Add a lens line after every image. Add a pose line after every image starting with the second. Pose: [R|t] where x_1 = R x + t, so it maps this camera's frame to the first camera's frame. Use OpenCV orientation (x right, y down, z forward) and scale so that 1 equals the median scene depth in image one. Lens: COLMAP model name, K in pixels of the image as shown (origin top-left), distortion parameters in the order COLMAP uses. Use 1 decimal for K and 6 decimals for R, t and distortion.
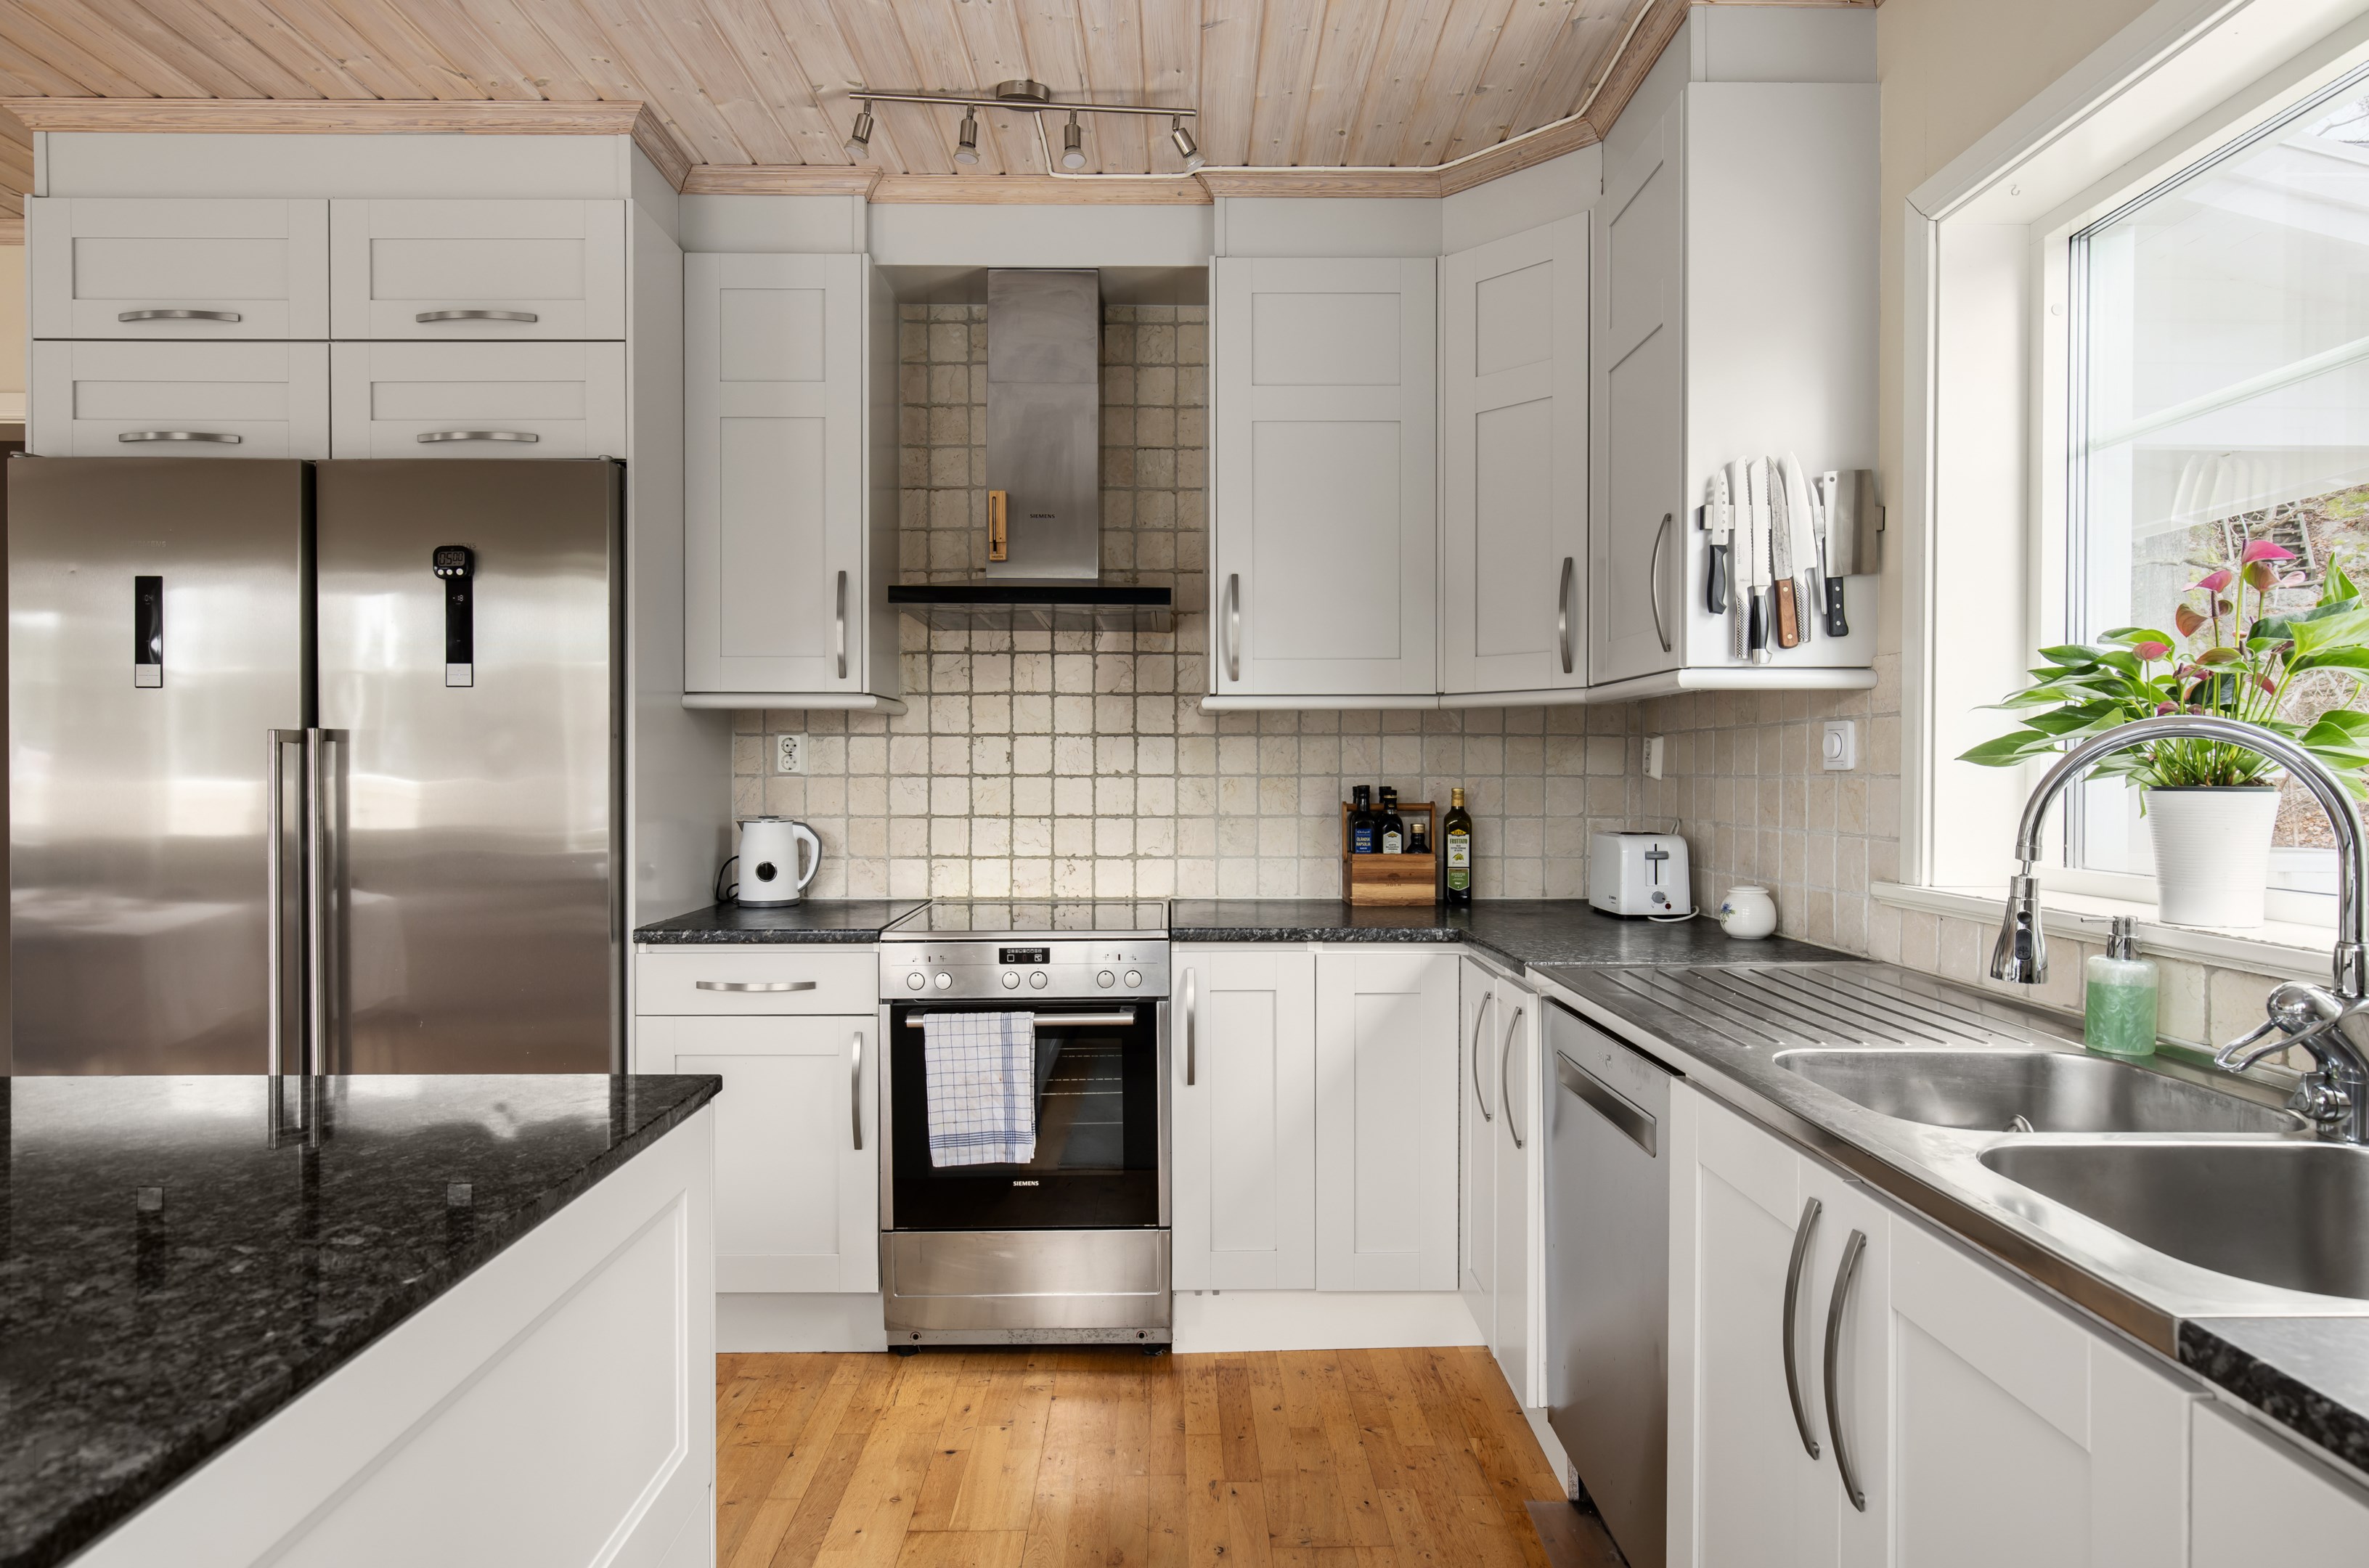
lens RADIAL K [[1330.7, 0, 1196.0], [0, 1330.7, 773.2], [0, 0, 1]] dist [0.004623, -0.000852]
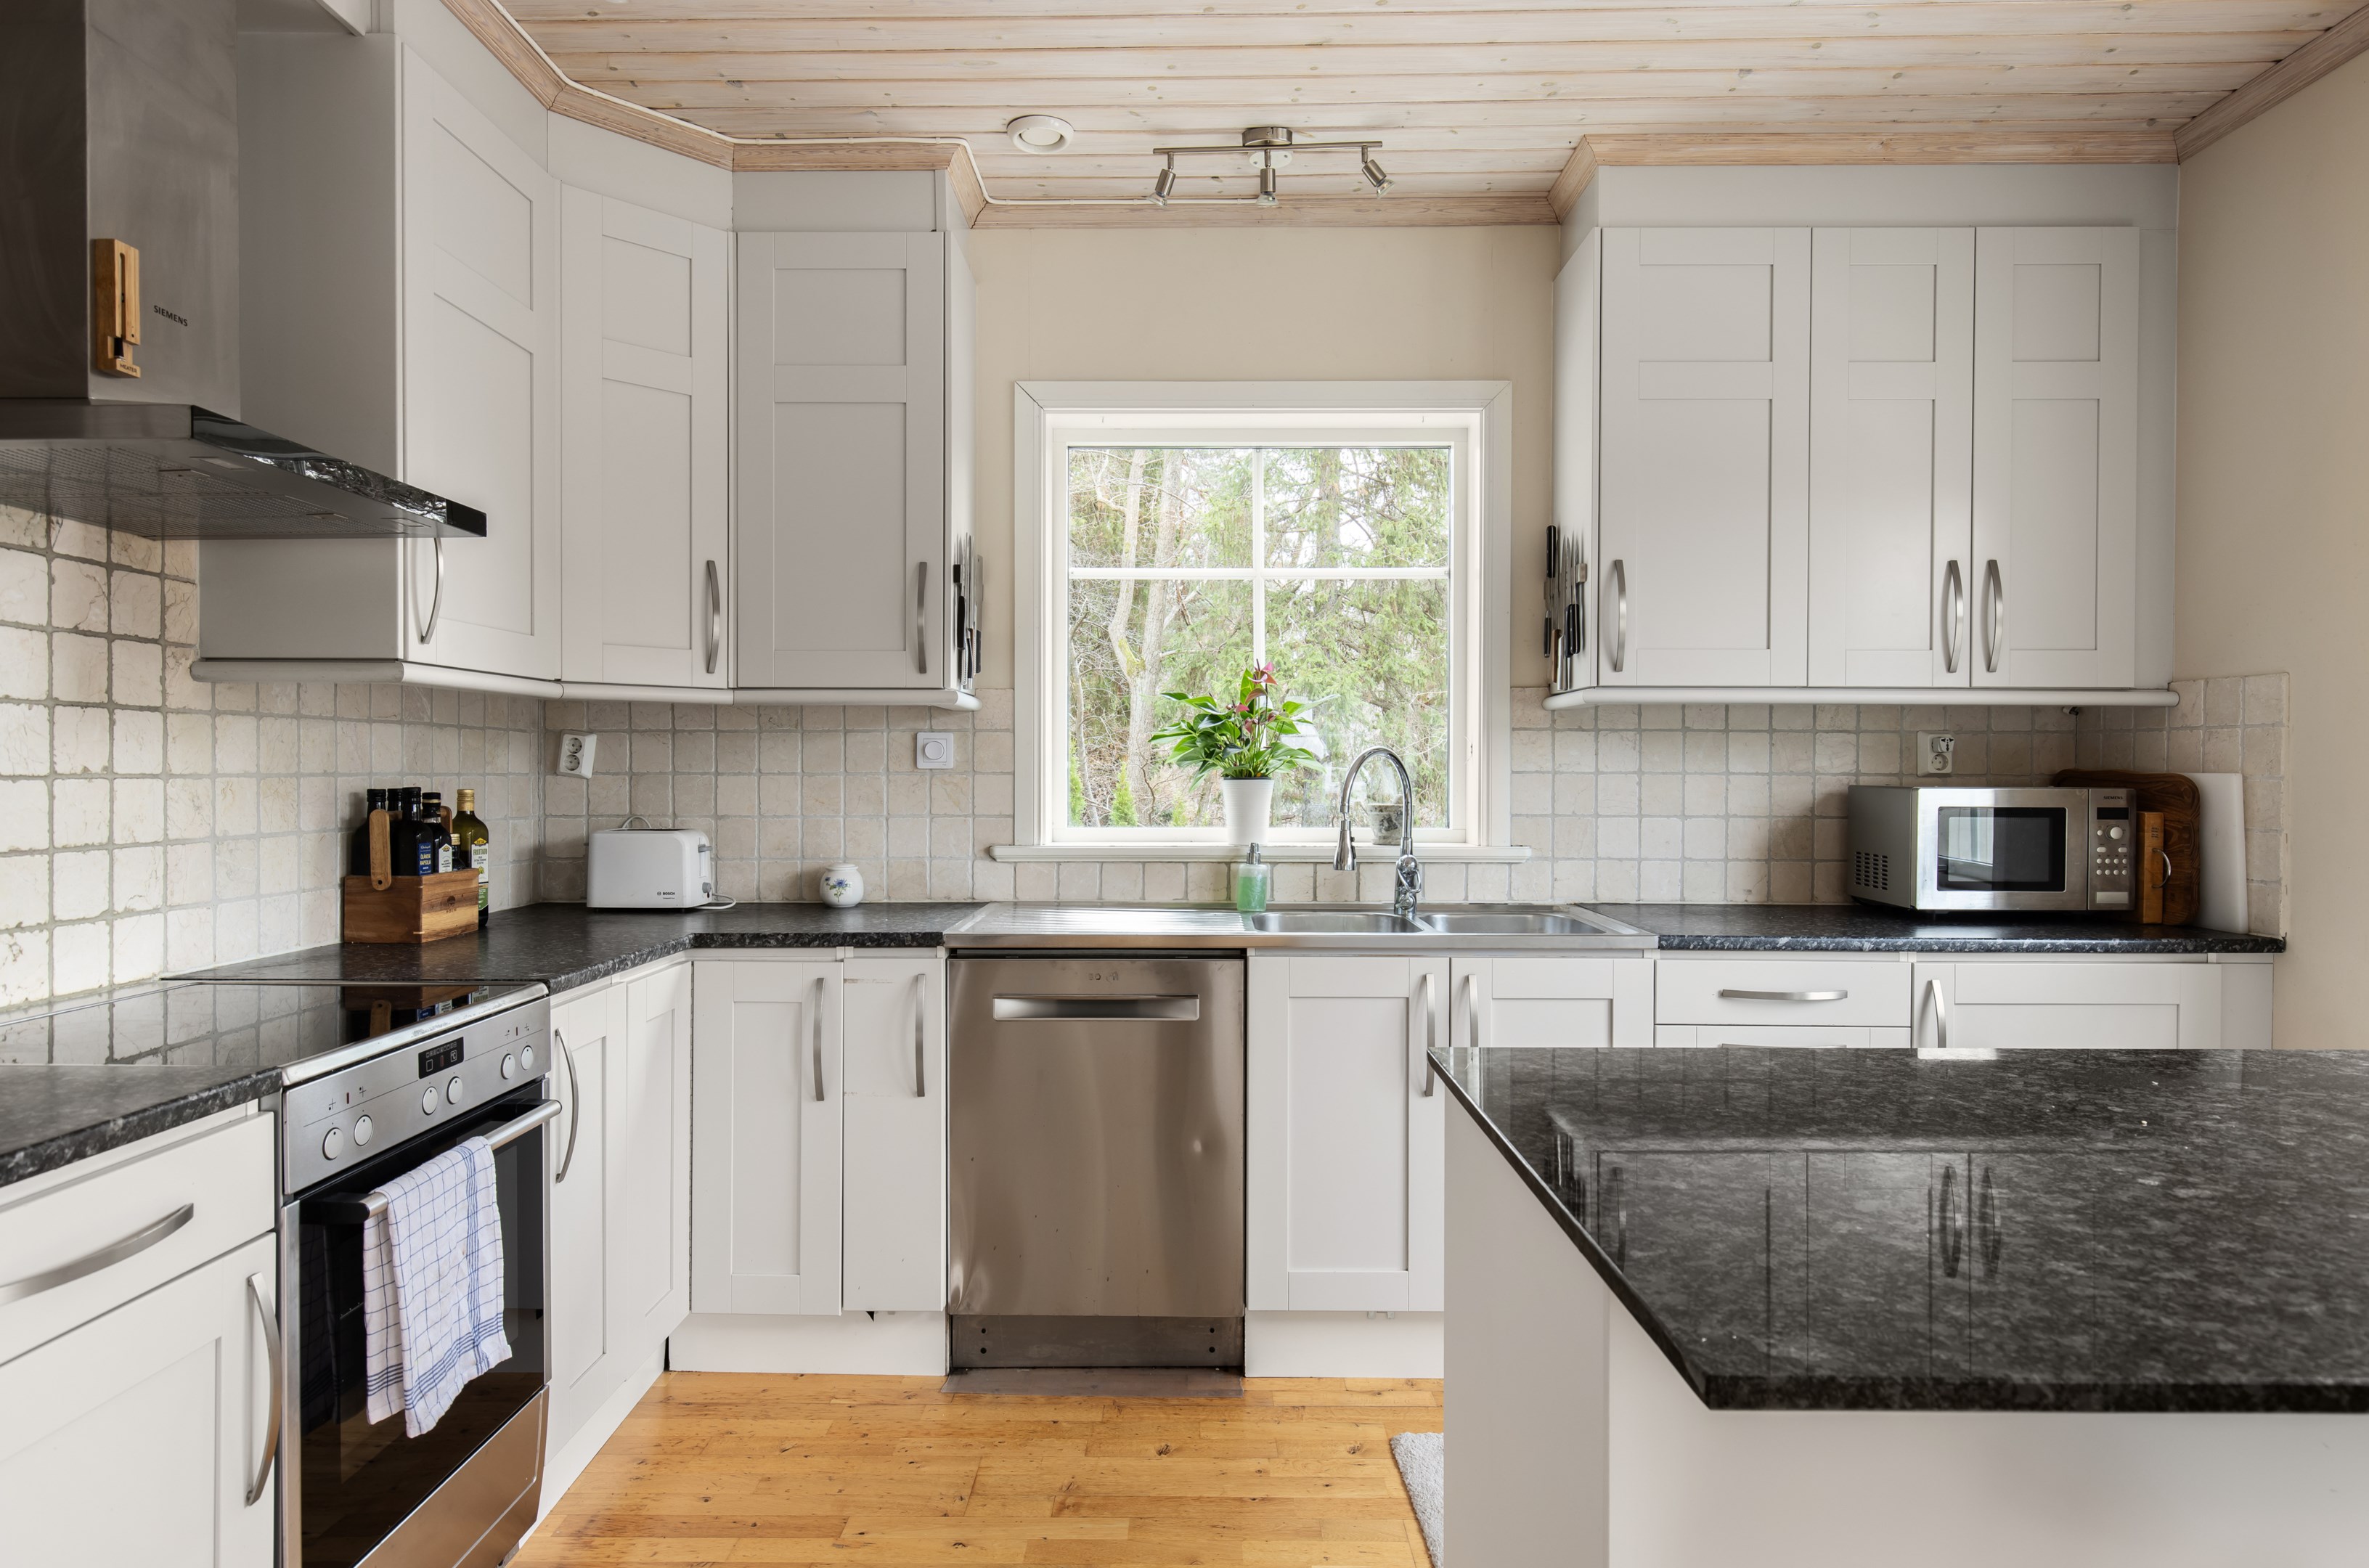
lens RADIAL K [[1330.7, 0, 1185.0], [0, 1330.7, 781.1], [0, 0, 1]] dist [0.004623, -0.000852]
pose [[0.018746, -0.006982, 0.999800, -0.621350], [0.003794, 0.999969, 0.006912, 0.001797], [-0.999817, 0.003663, 0.018772, 0.518768]]
